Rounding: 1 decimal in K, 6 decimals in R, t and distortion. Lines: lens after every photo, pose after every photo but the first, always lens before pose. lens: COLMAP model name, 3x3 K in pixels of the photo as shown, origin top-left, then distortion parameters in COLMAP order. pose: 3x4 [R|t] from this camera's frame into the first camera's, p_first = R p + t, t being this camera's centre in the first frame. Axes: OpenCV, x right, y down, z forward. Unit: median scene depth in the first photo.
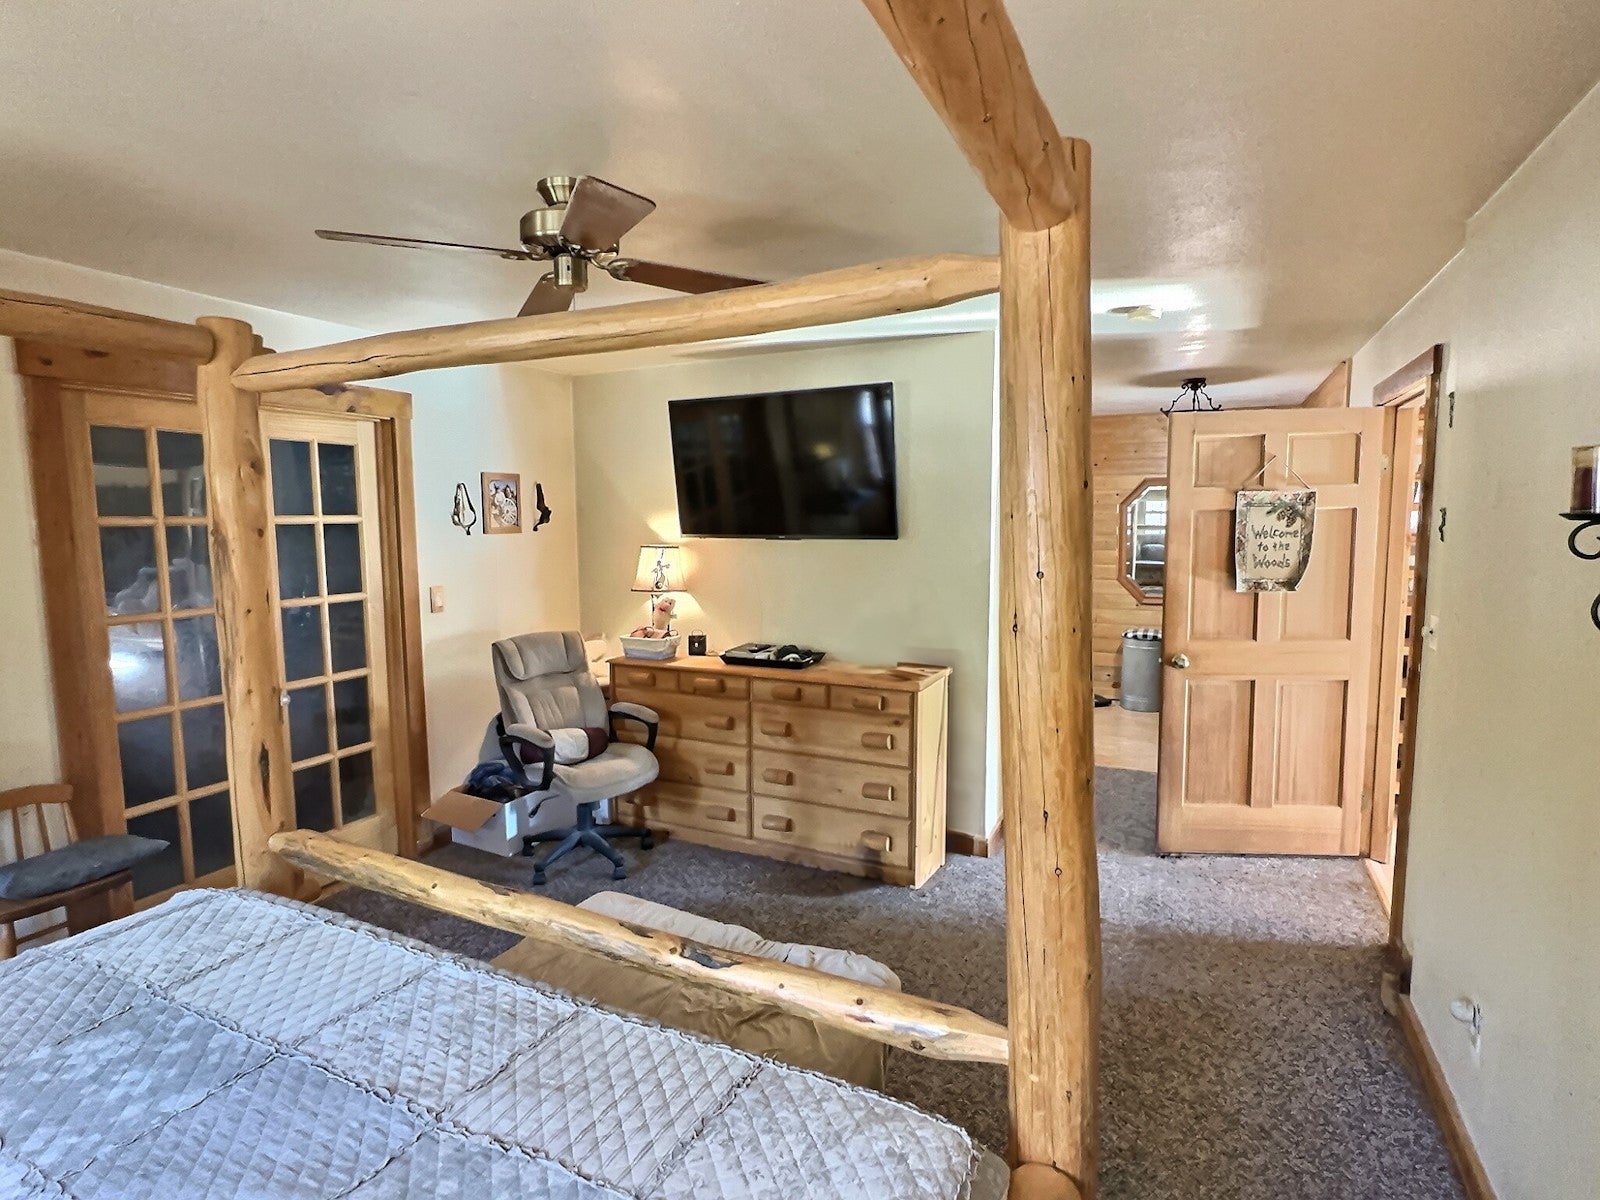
lens RADIAL K [[827.8, 0, 805.8], [0, 827.8, 595.8], [0, 0, 1]] dist [-0.001596, -0.001435]
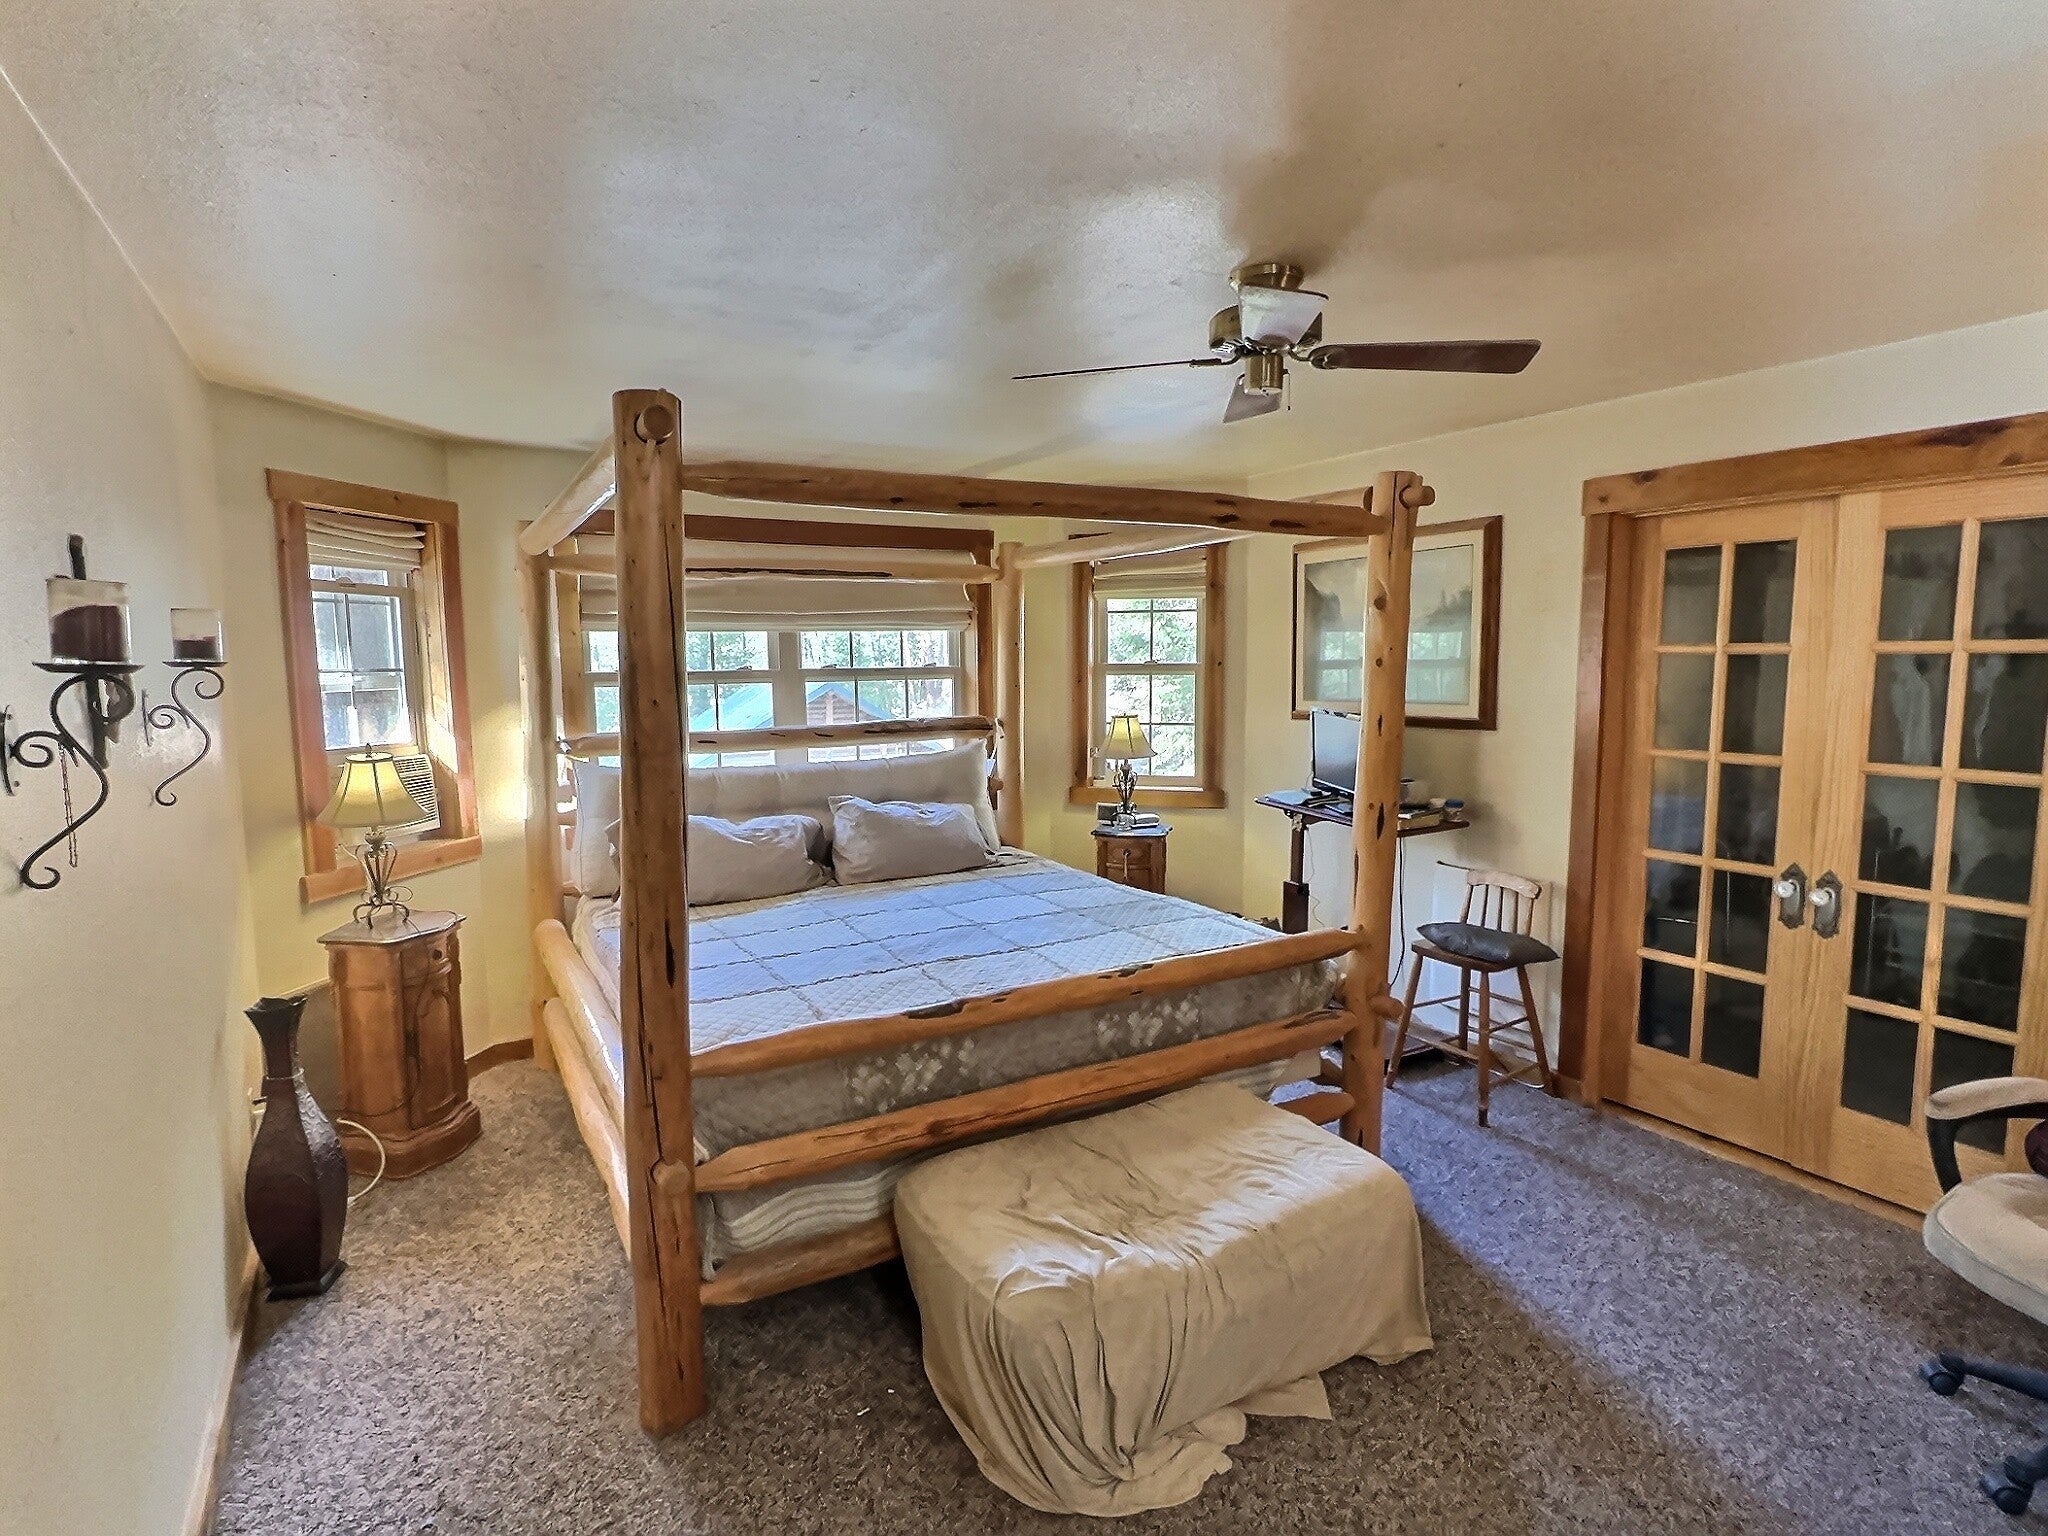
lens RADIAL K [[1059.6, 0, 1029.7], [0, 1059.6, 768.5], [0, 0, 1]] dist [-0.001596, -0.001435]
pose [[-0.545674, 0.099880, -0.832024, 0.573949], [-0.073393, 0.983360, 0.166181, -0.099448], [0.834777, 0.151745, -0.529264, 1.015018]]
